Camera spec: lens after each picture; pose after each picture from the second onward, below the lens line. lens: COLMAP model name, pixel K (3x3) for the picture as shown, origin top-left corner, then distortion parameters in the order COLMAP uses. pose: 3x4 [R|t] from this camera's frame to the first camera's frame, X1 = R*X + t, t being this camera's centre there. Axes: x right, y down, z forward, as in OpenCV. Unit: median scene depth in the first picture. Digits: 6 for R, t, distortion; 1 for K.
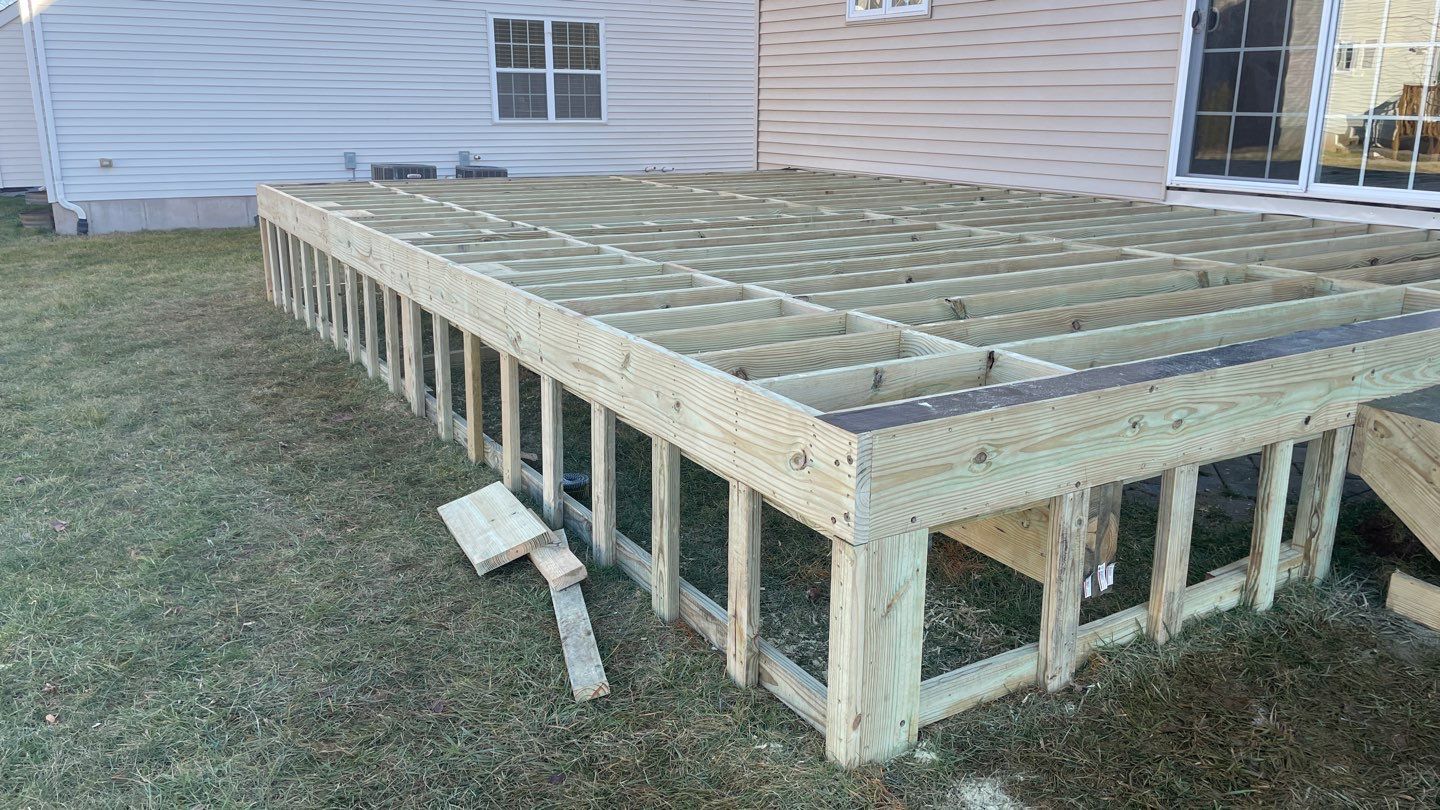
lens RADIAL K [[1094.7, 0, 723.6], [0, 1094.7, 397.1], [0, 0, 1]] dist [0.096356, -0.122983]
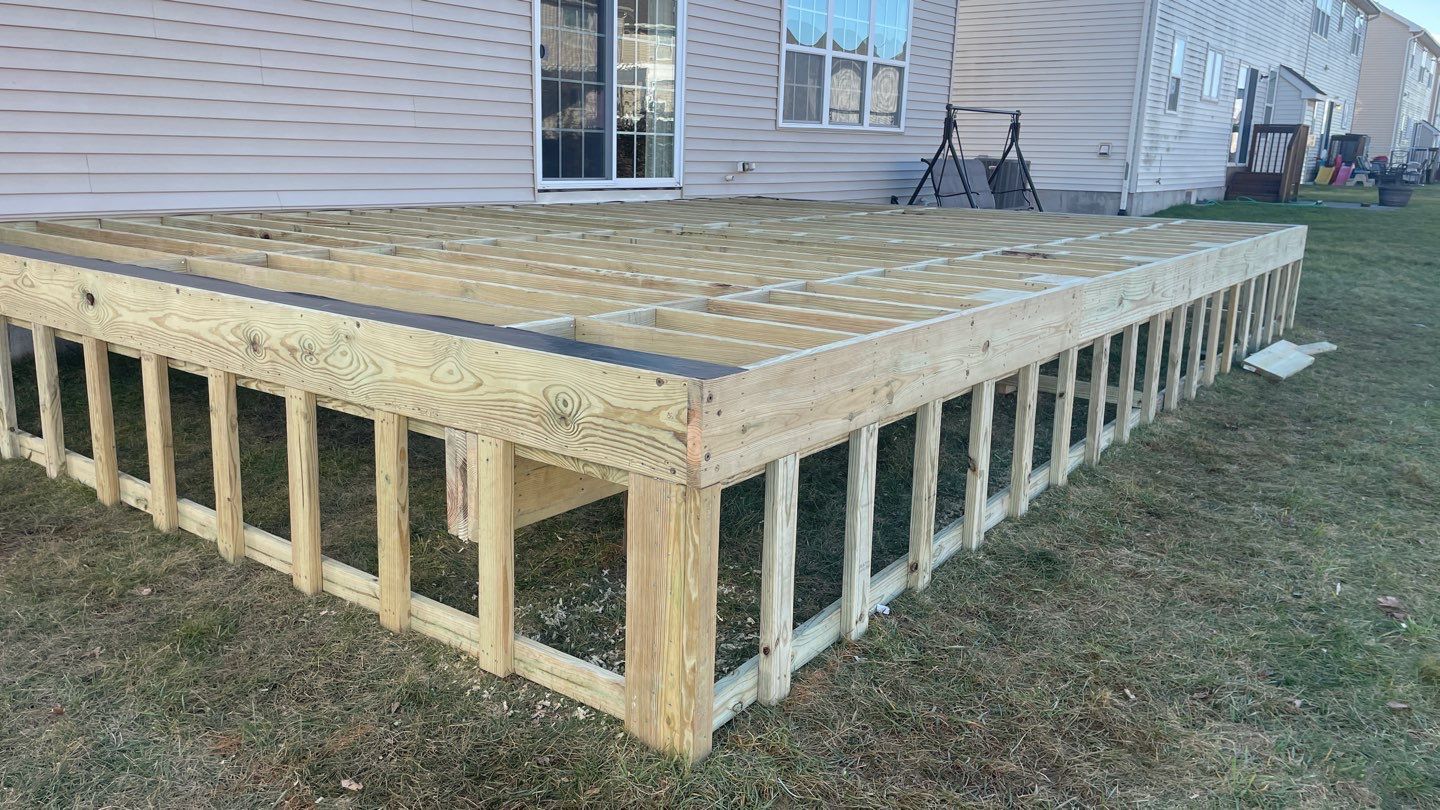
lens RADIAL K [[1094.7, 0, 708.7], [0, 1094.7, 407.4], [0, 0, 1]] dist [0.096356, -0.122983]
pose [[-0.378074, -0.231280, 0.896420, -0.903018], [0.213004, 0.920582, 0.327351, -0.368865], [-0.900938, 0.314704, -0.298785, 1.440566]]
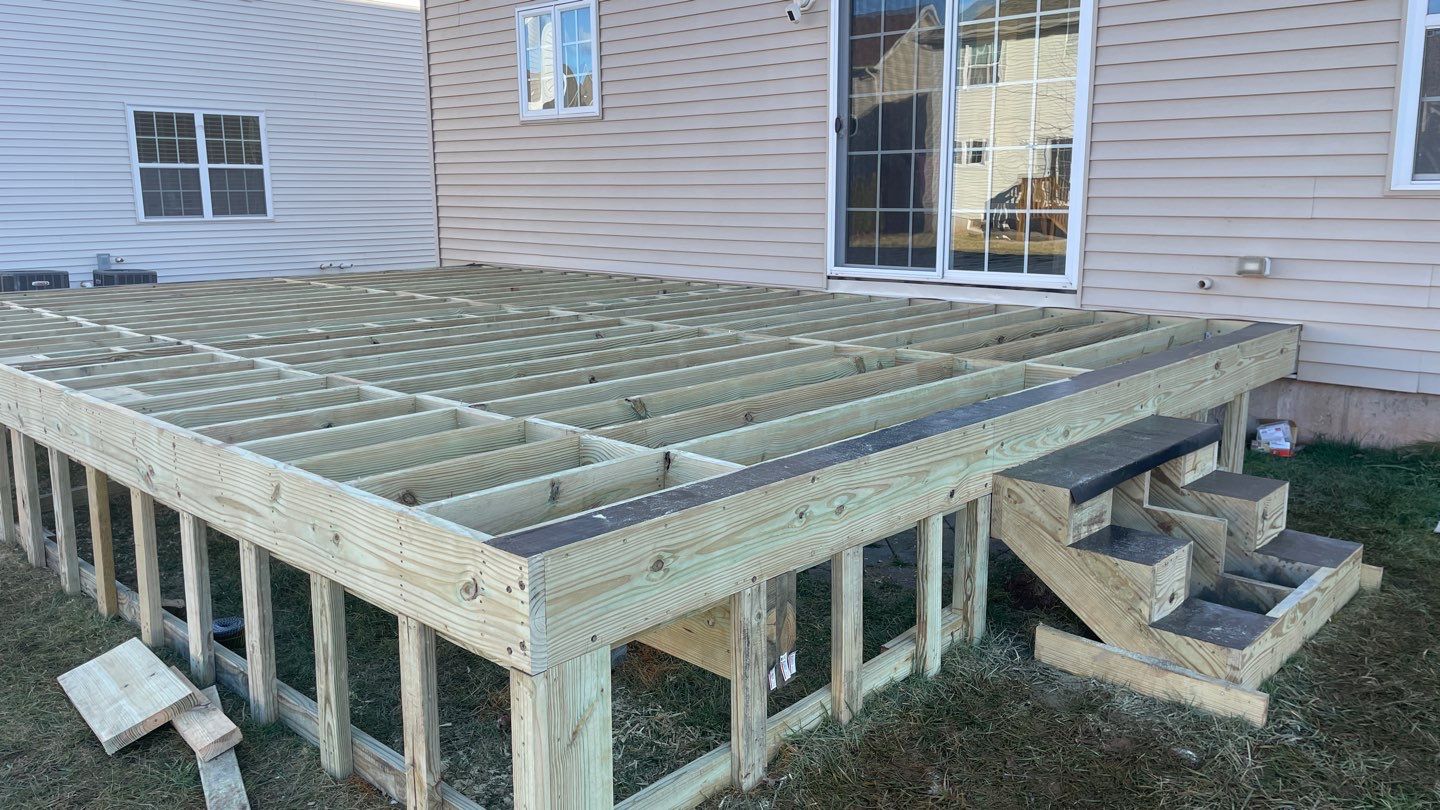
lens RADIAL K [[1094.7, 0, 730.2], [0, 1094.7, 398.5], [0, 0, 1]] dist [0.096356, -0.122983]
pose [[0.961582, -0.061796, 0.267471, 0.015303], [0.082106, 0.994474, -0.065417, -0.009452], [-0.261951, 0.084865, 0.961343, 0.005506]]
